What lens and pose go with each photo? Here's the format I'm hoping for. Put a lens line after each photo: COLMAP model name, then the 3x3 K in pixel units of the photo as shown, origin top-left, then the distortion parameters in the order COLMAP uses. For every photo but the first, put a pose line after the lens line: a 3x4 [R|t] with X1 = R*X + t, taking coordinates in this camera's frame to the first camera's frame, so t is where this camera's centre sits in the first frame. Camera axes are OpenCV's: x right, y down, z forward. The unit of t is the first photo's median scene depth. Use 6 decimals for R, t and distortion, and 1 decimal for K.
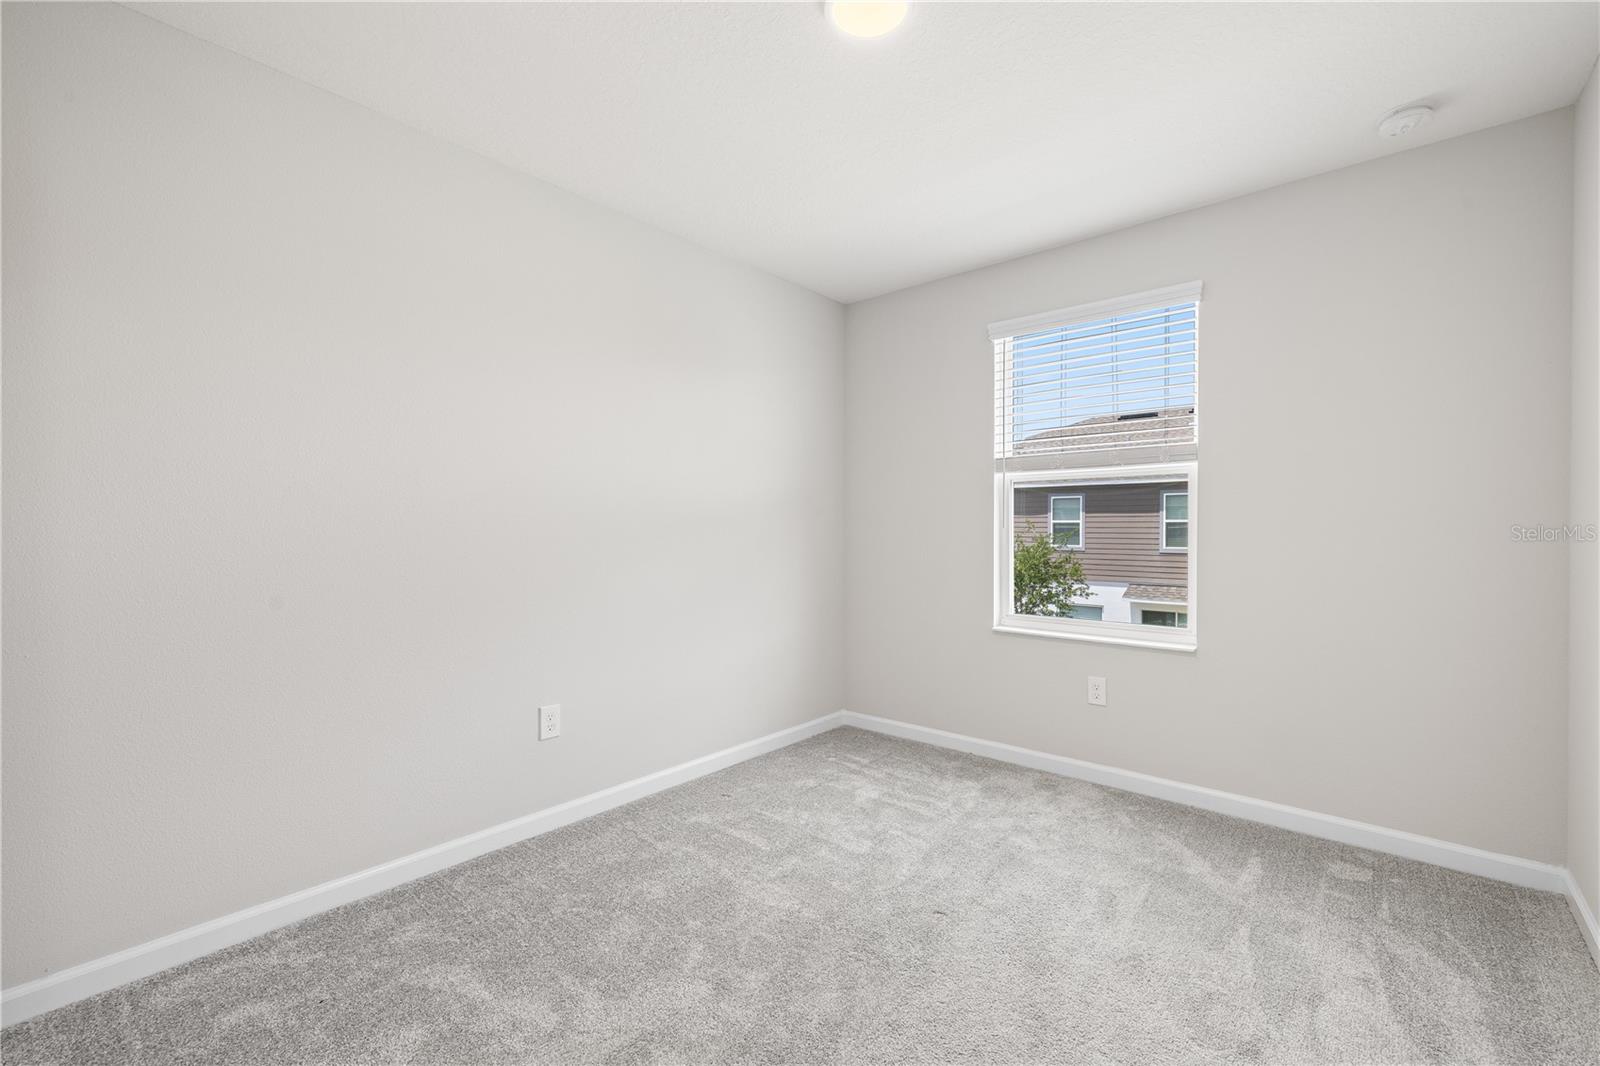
lens RADIAL K [[673.4, 0, 801.1], [0, 673.4, 524.7], [0, 0, 1]] dist [0.000314, -0.000168]
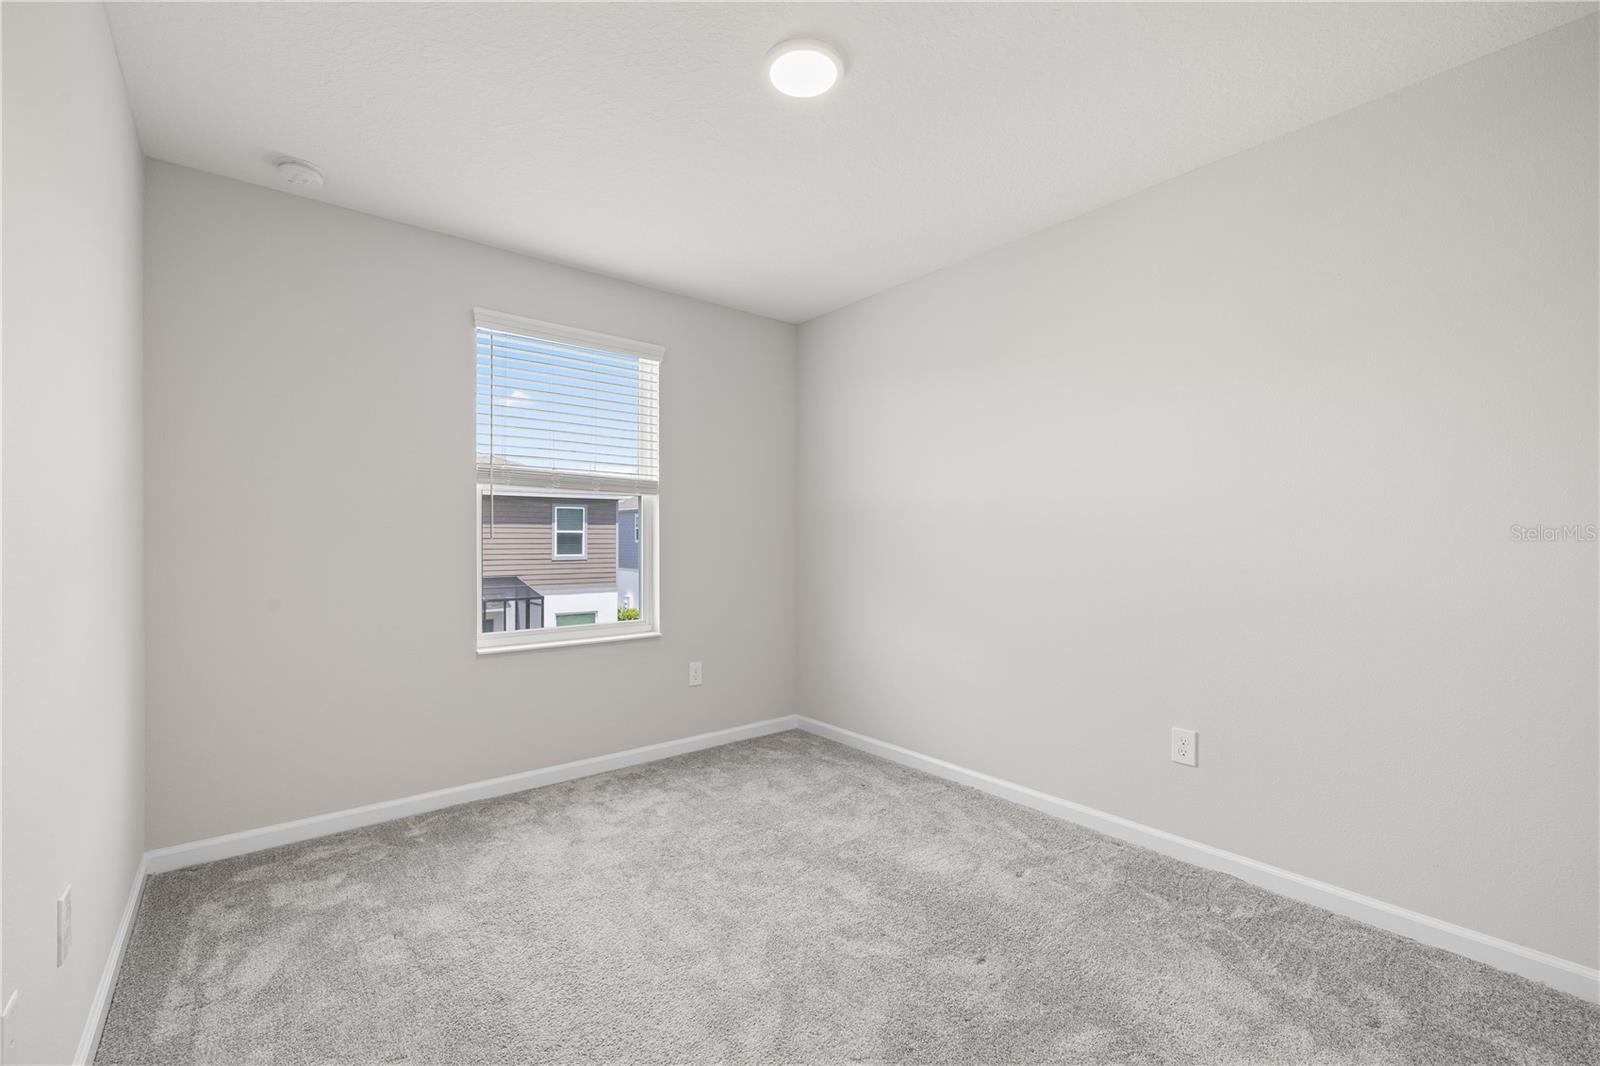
lens RADIAL K [[673.4, 0, 801.1], [0, 673.4, 524.7], [0, 0, 1]] dist [0.000314, -0.000168]
pose [[0.173425, 0.018128, 0.984680, -0.570175], [-0.005410, 0.999833, -0.017455, -0.000306], [-0.984832, -0.002300, 0.173494, 0.478241]]
